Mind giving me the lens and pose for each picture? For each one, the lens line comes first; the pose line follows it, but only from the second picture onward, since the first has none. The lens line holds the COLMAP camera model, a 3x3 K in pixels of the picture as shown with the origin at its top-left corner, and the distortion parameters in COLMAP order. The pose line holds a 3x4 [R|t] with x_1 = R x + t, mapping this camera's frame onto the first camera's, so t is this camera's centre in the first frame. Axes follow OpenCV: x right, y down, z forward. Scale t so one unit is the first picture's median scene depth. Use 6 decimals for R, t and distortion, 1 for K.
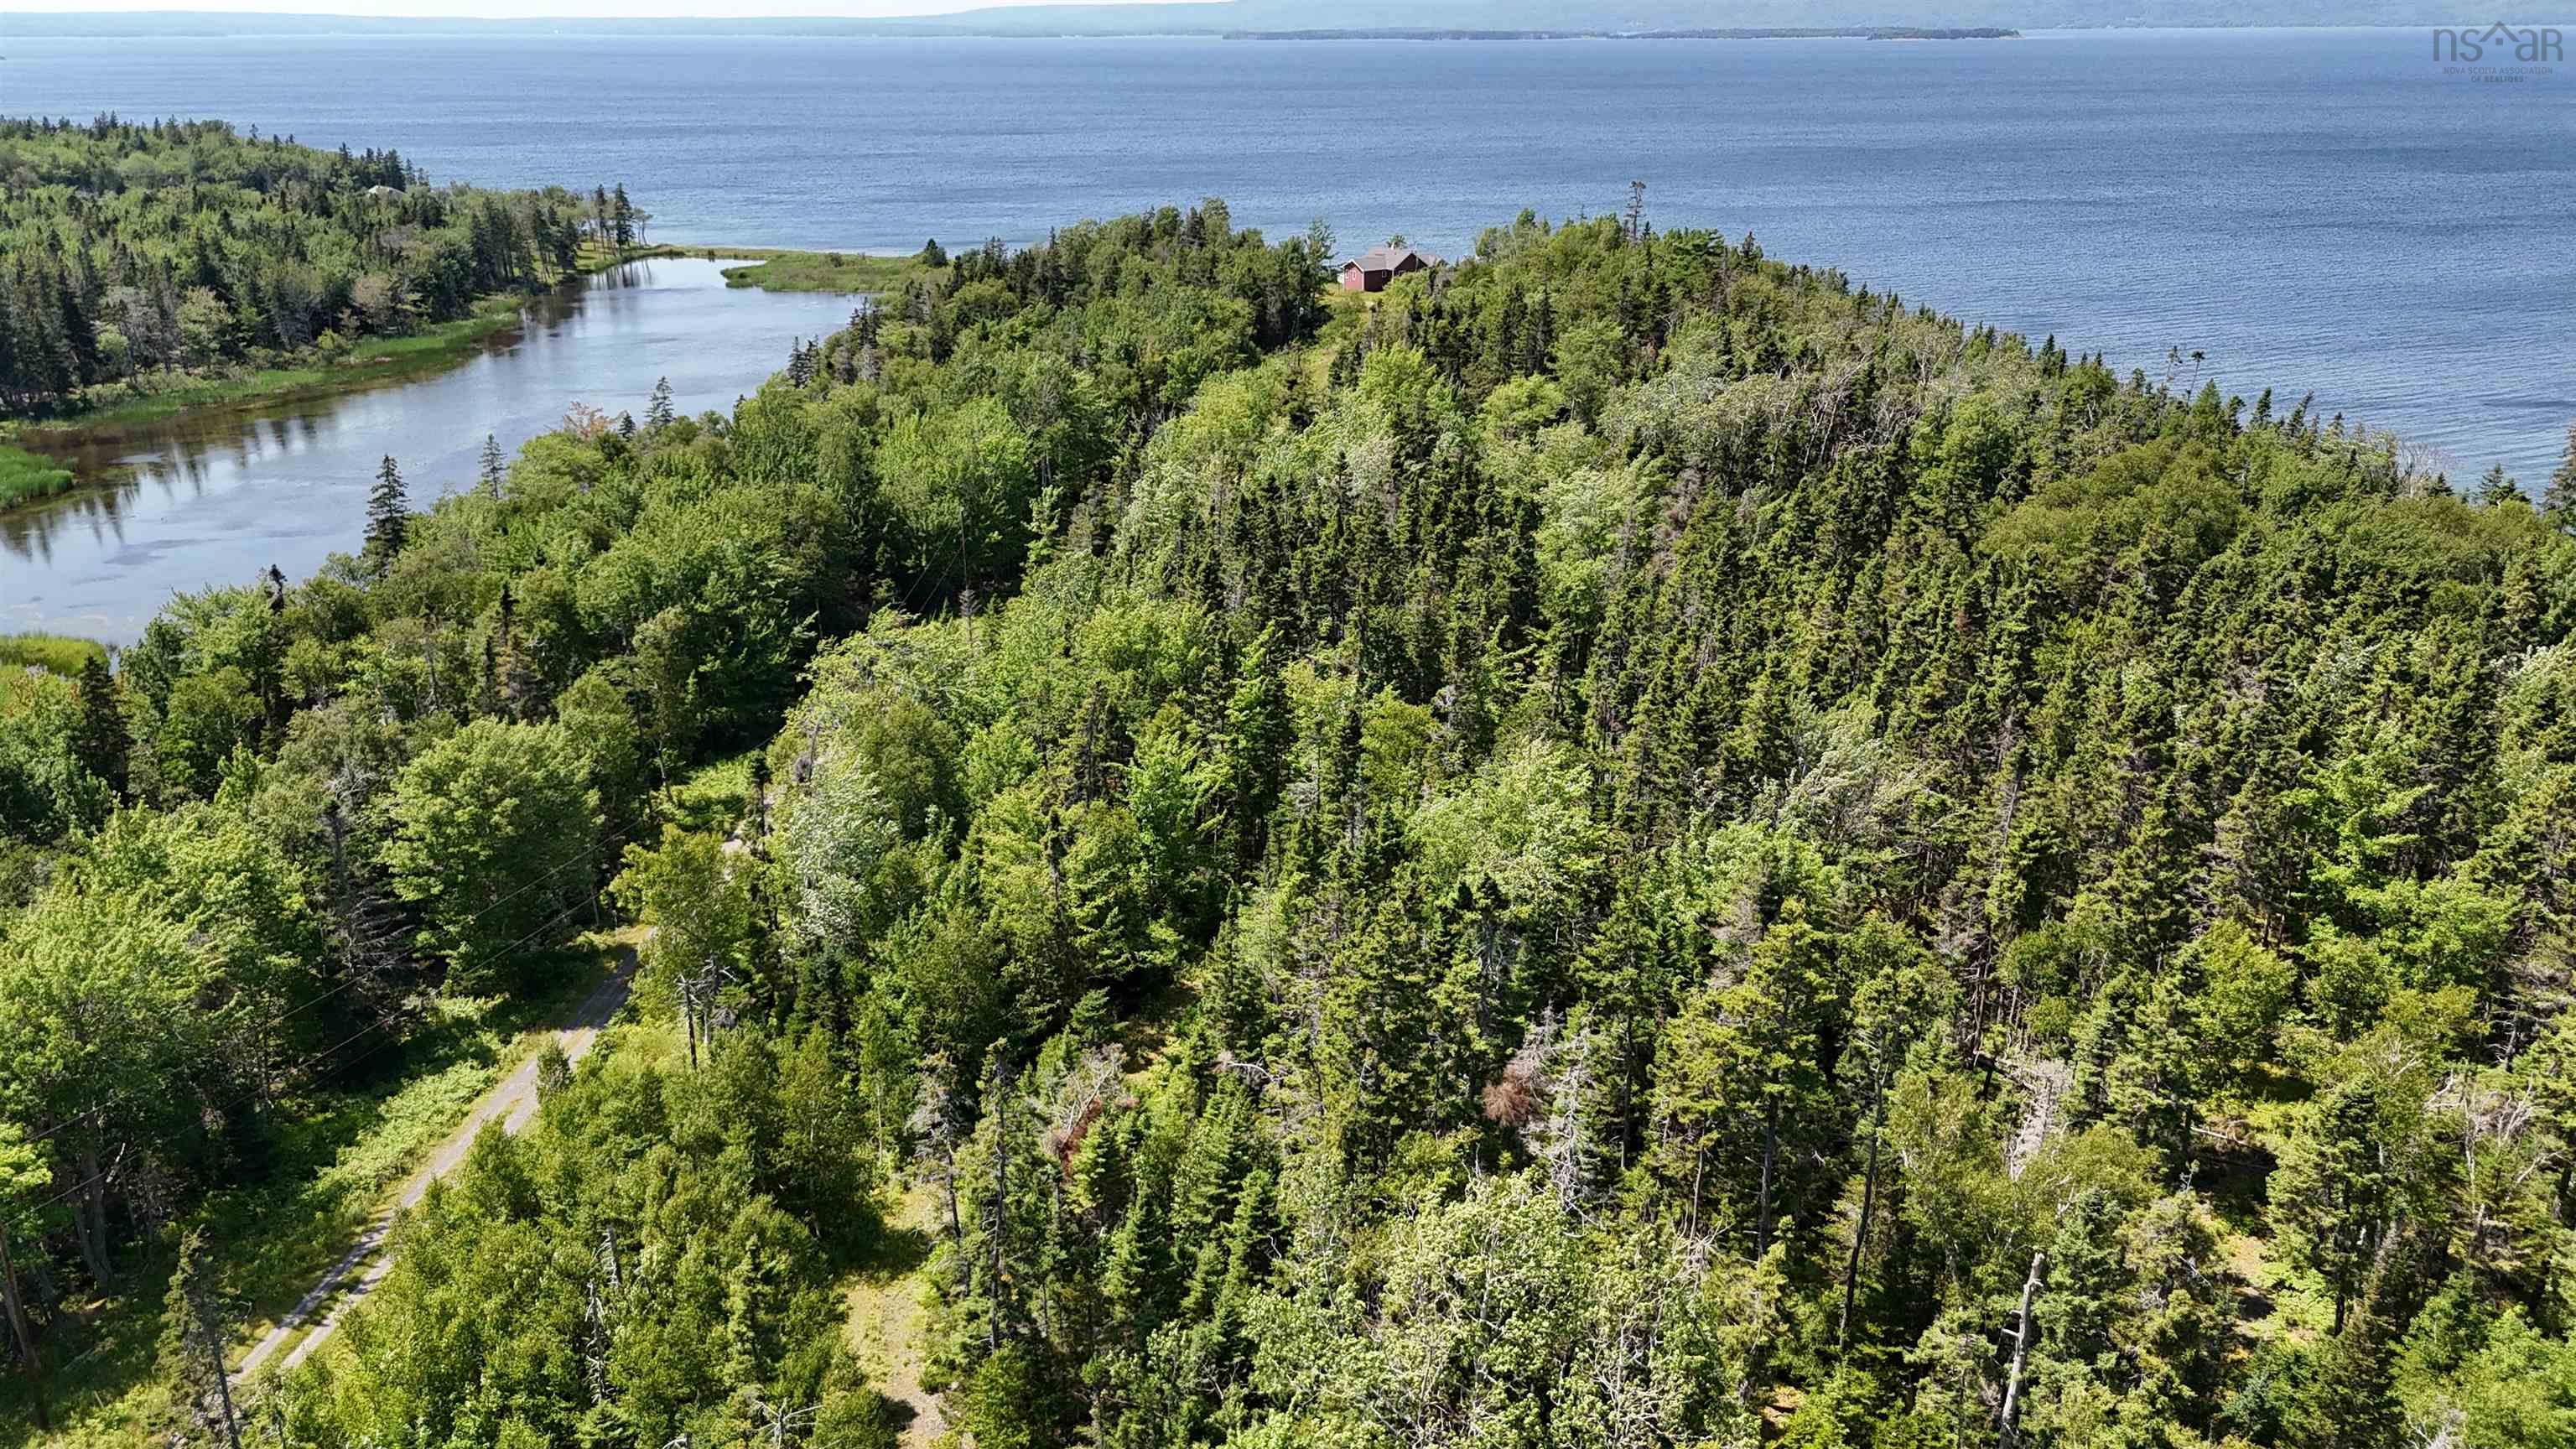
lens RADIAL K [[1902.9, 0, 1309.8], [0, 1902.9, 728.0], [0, 0, 1]] dist [0.055007, -0.034419]
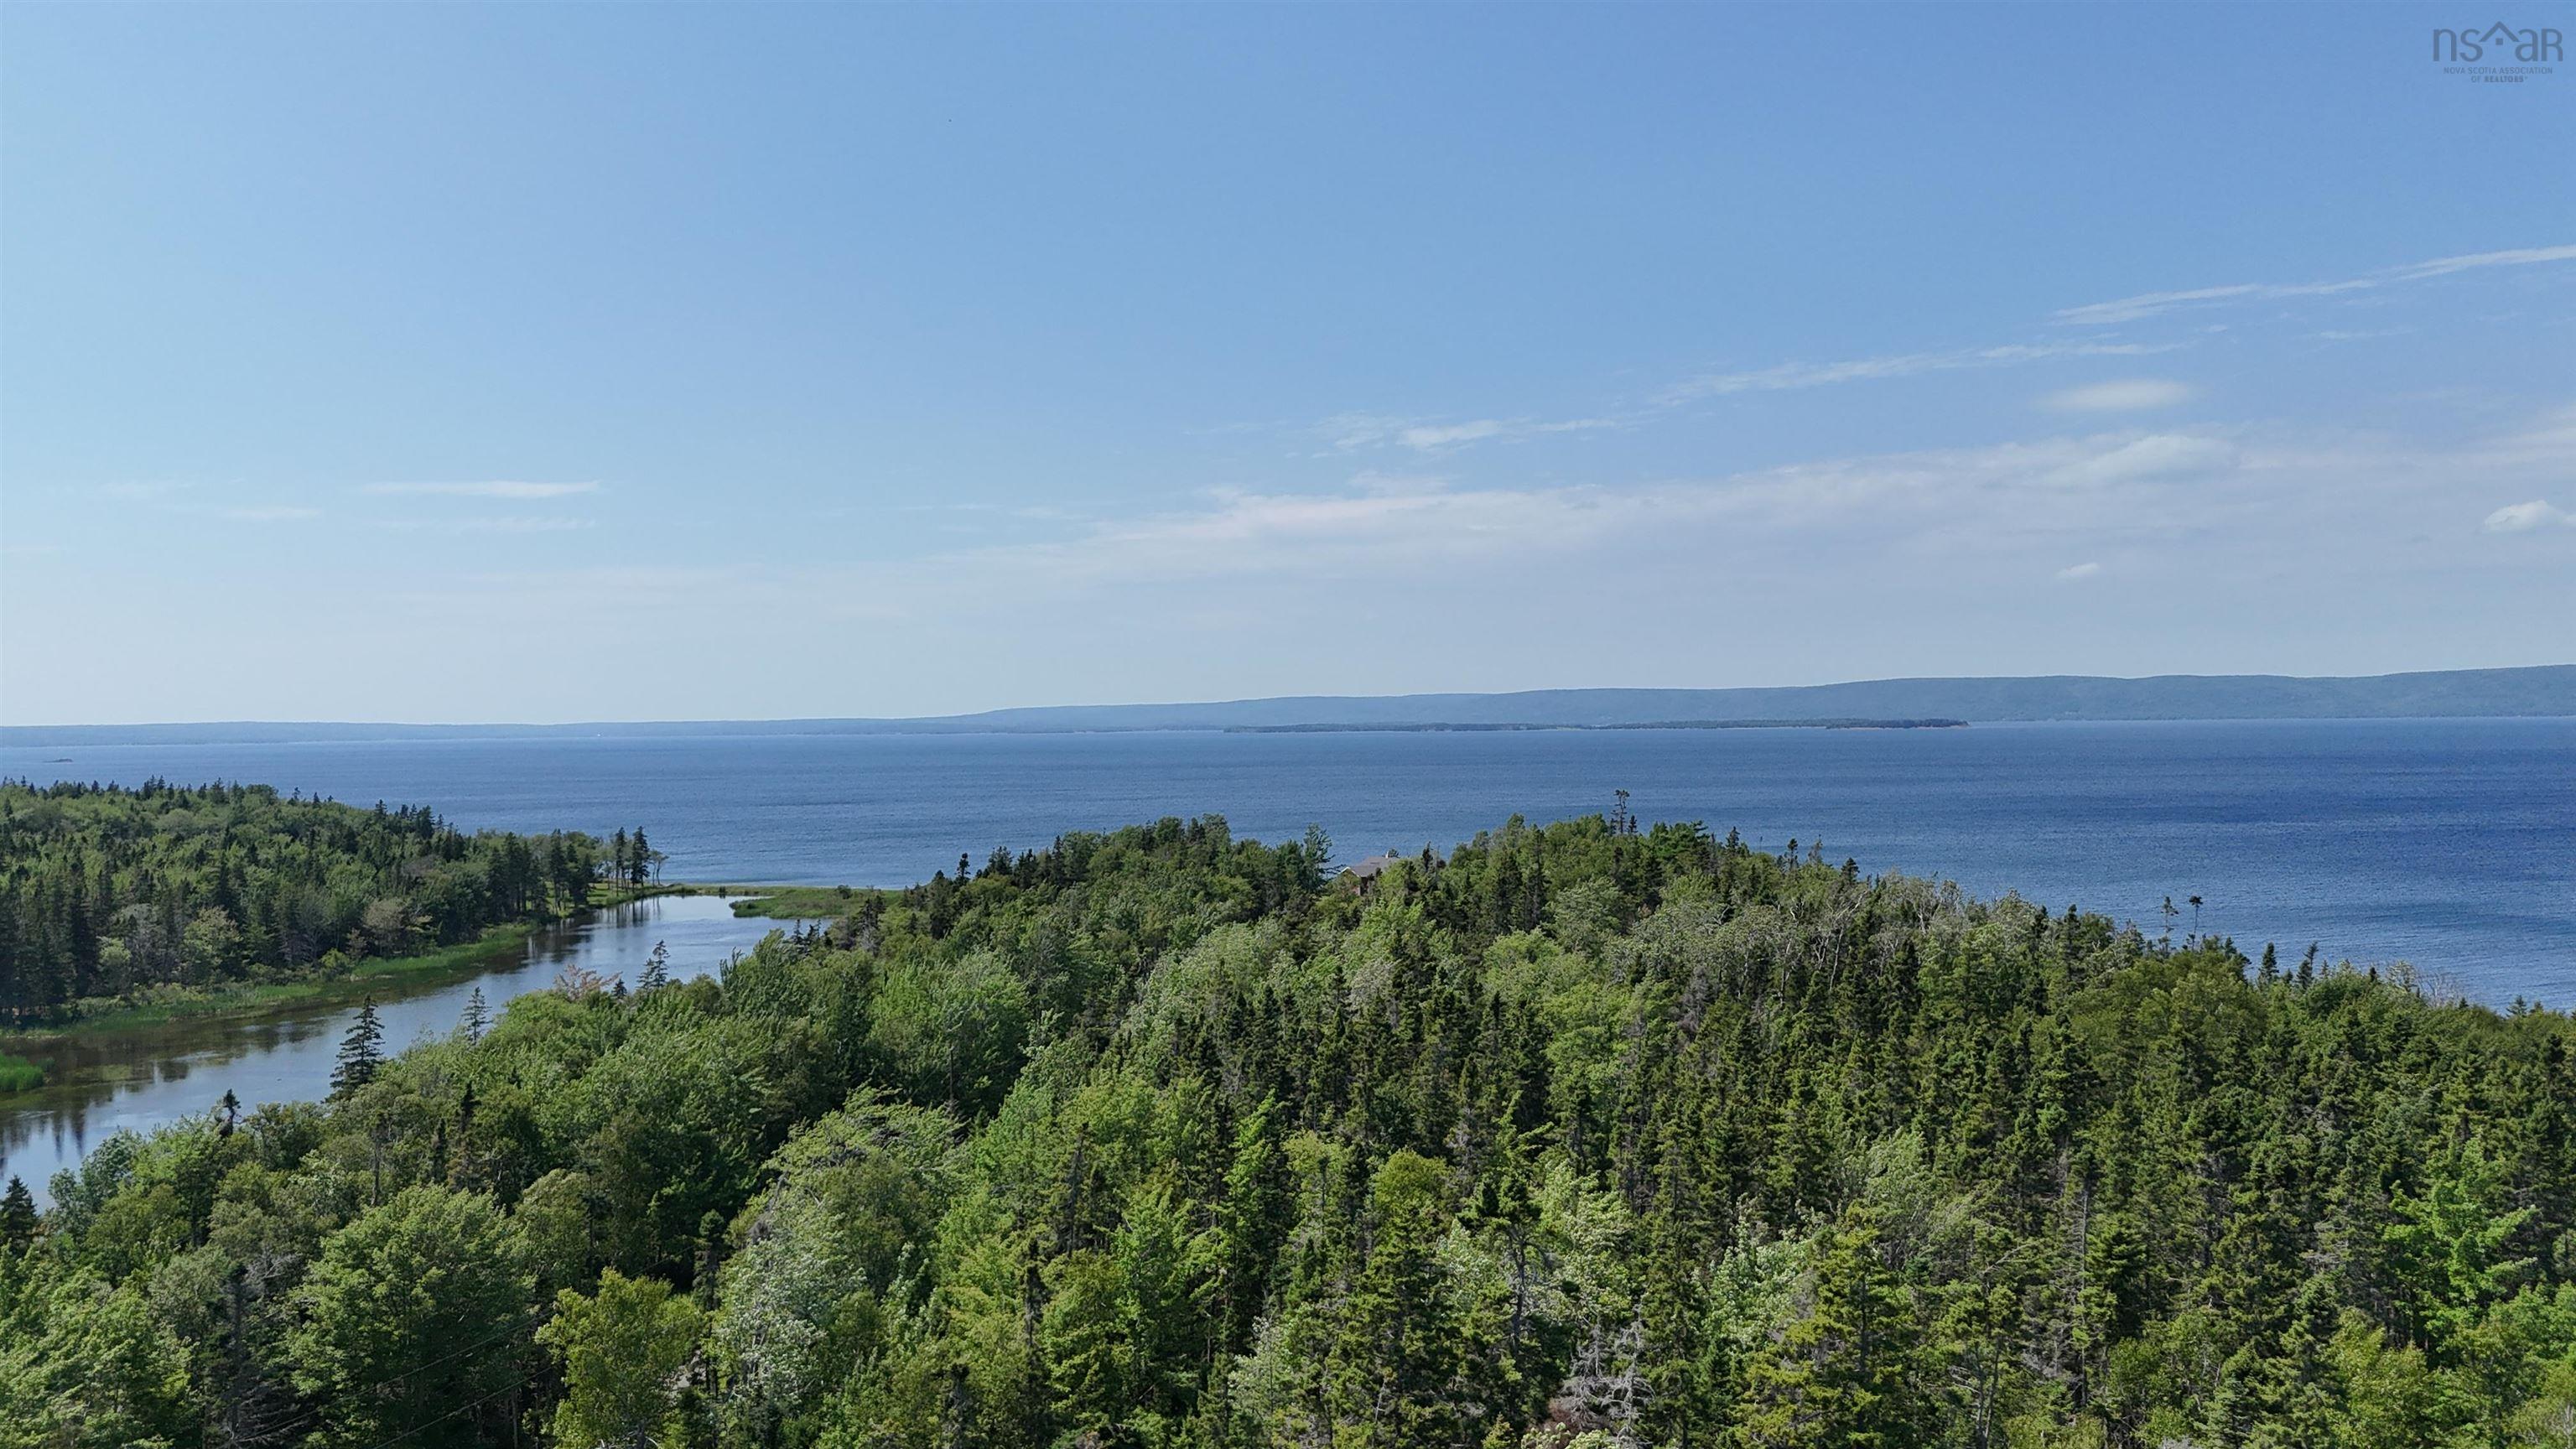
lens RADIAL K [[1902.9, 0, 1310.3], [0, 1902.9, 746.4], [0, 0, 1]] dist [0.055007, -0.034419]
pose [[0.999956, -0.008962, 0.002841, -0.001407], [0.009397, 0.943191, -0.332118, 0.086290], [0.000297, 0.332130, 0.943234, 0.041628]]
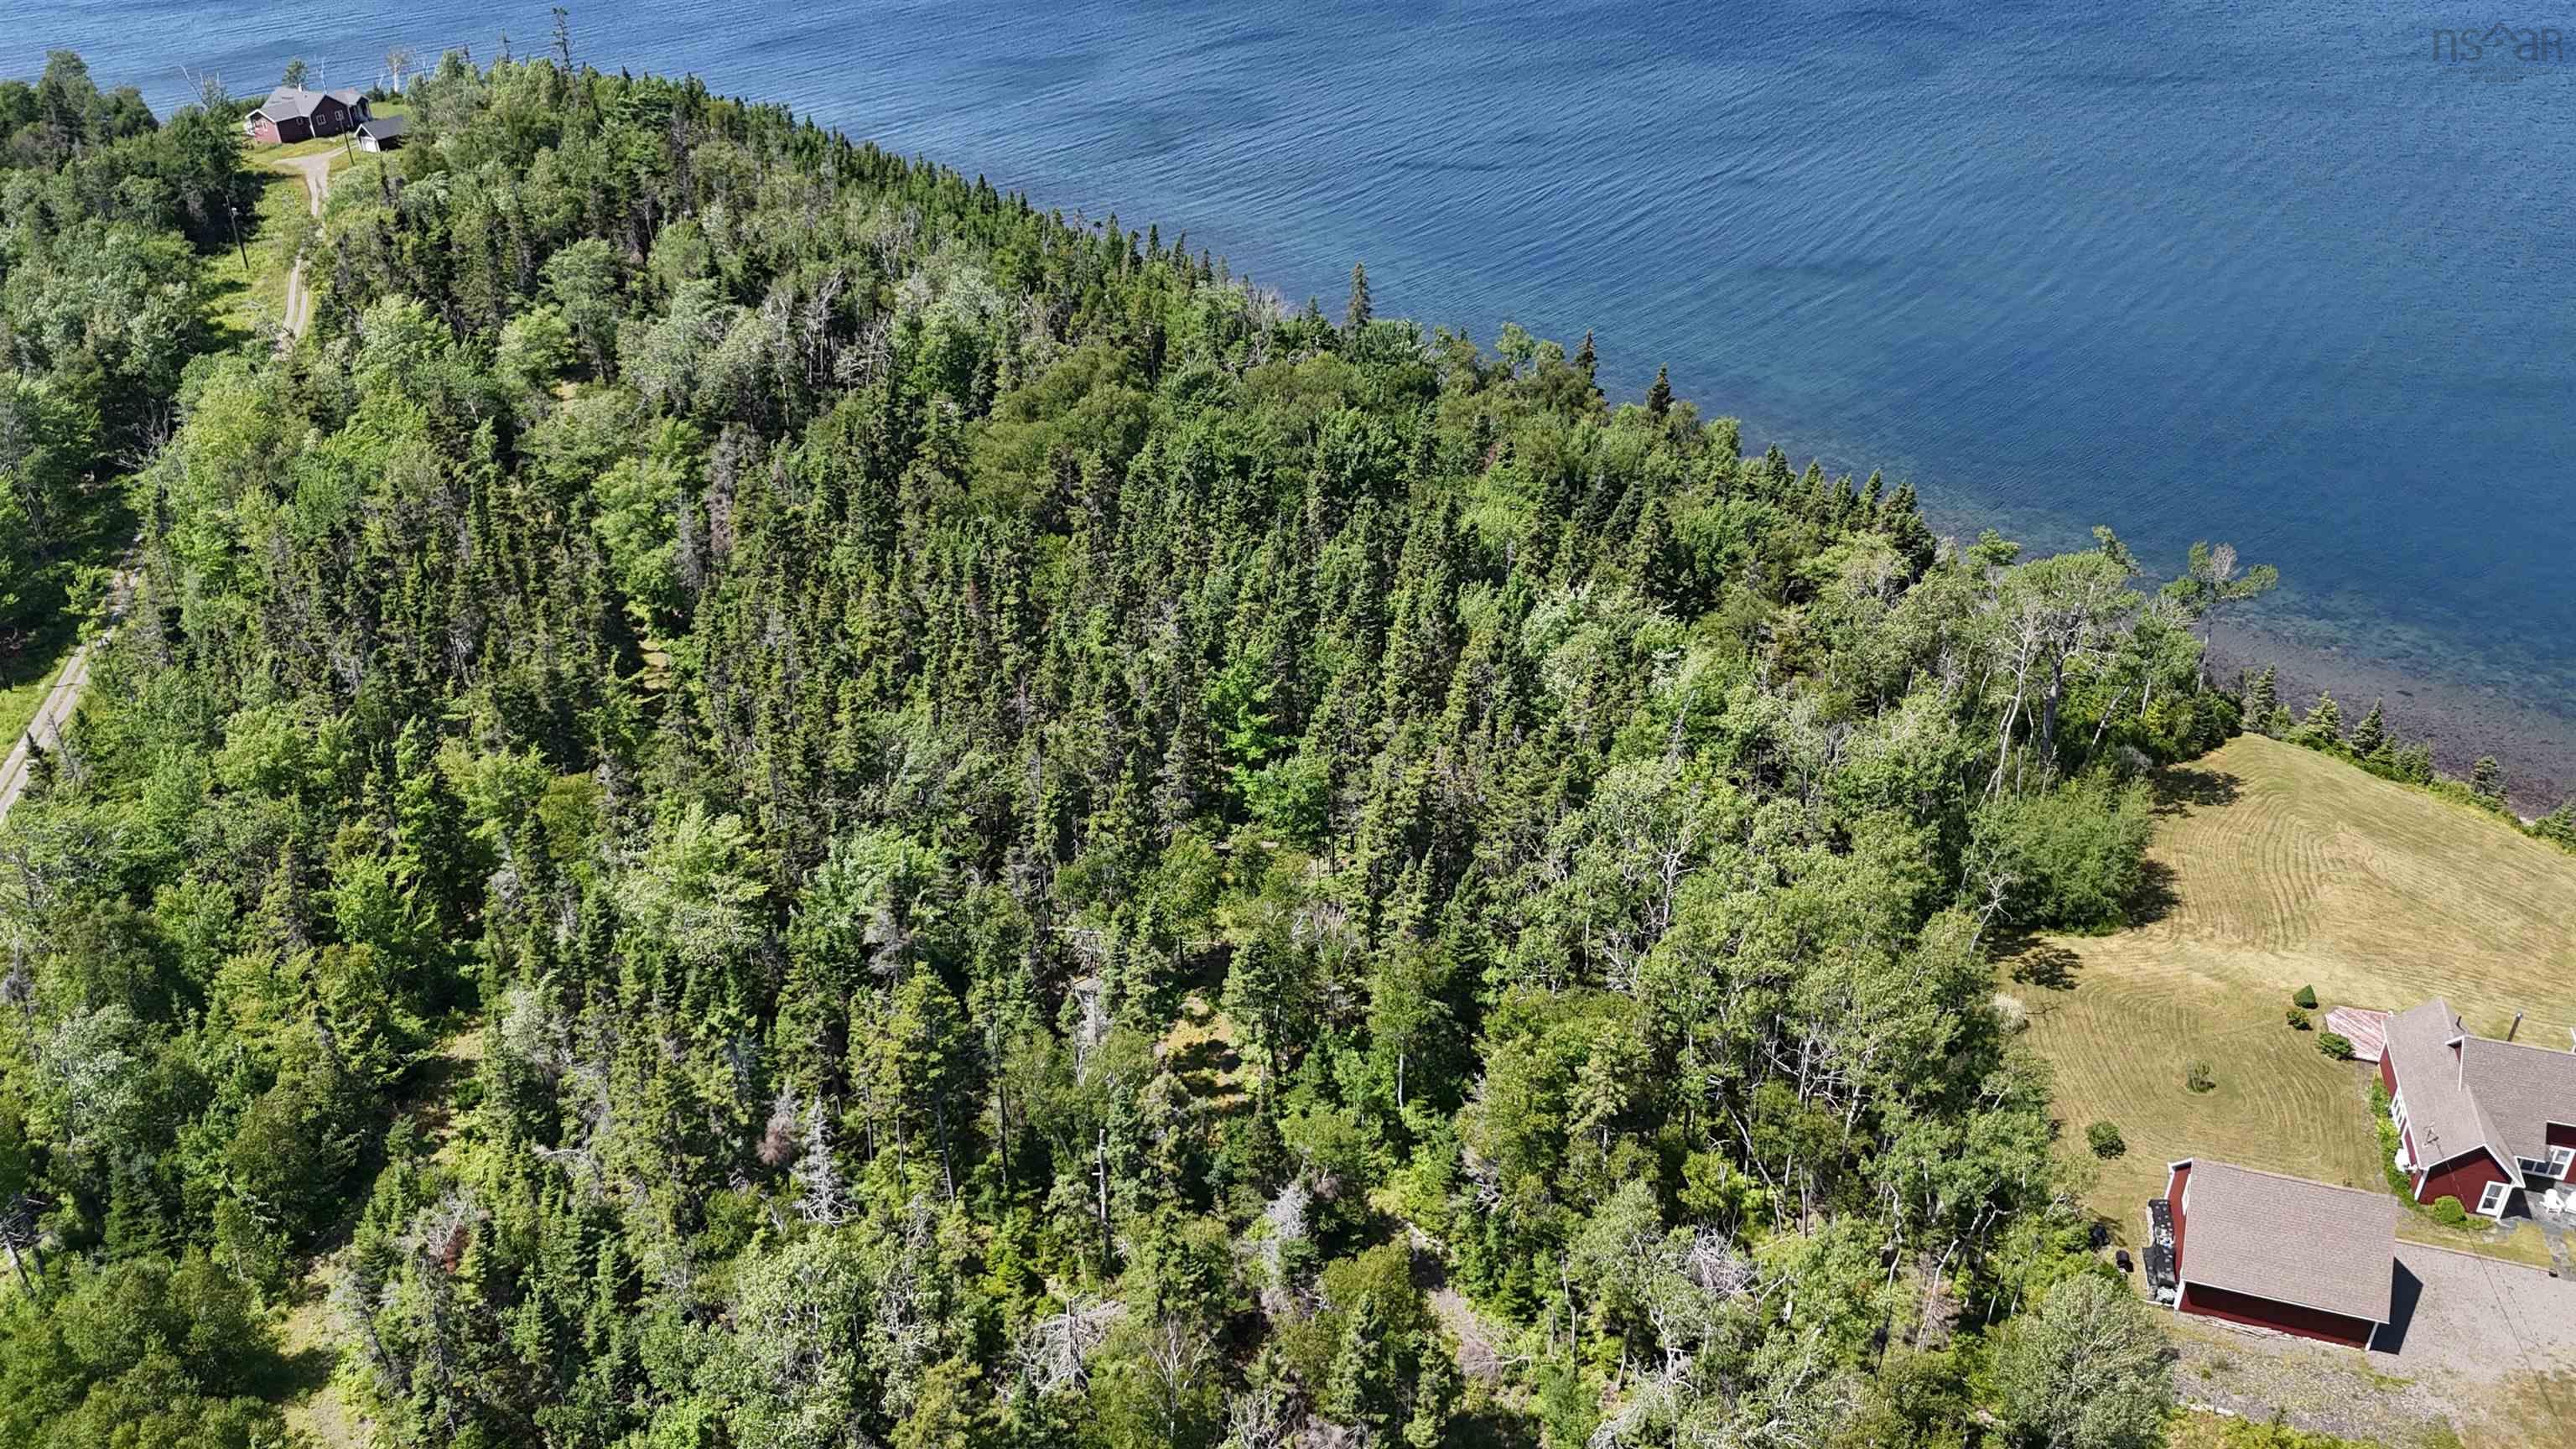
lens RADIAL K [[1902.9, 0, 1297.1], [0, 1902.9, 726.5], [0, 0, 1]] dist [0.055007, -0.034419]
pose [[0.867024, -0.261323, 0.424241, -0.045260], [0.183051, 0.958948, 0.216589, -0.181450], [-0.463425, -0.110130, 0.879266, -0.243688]]
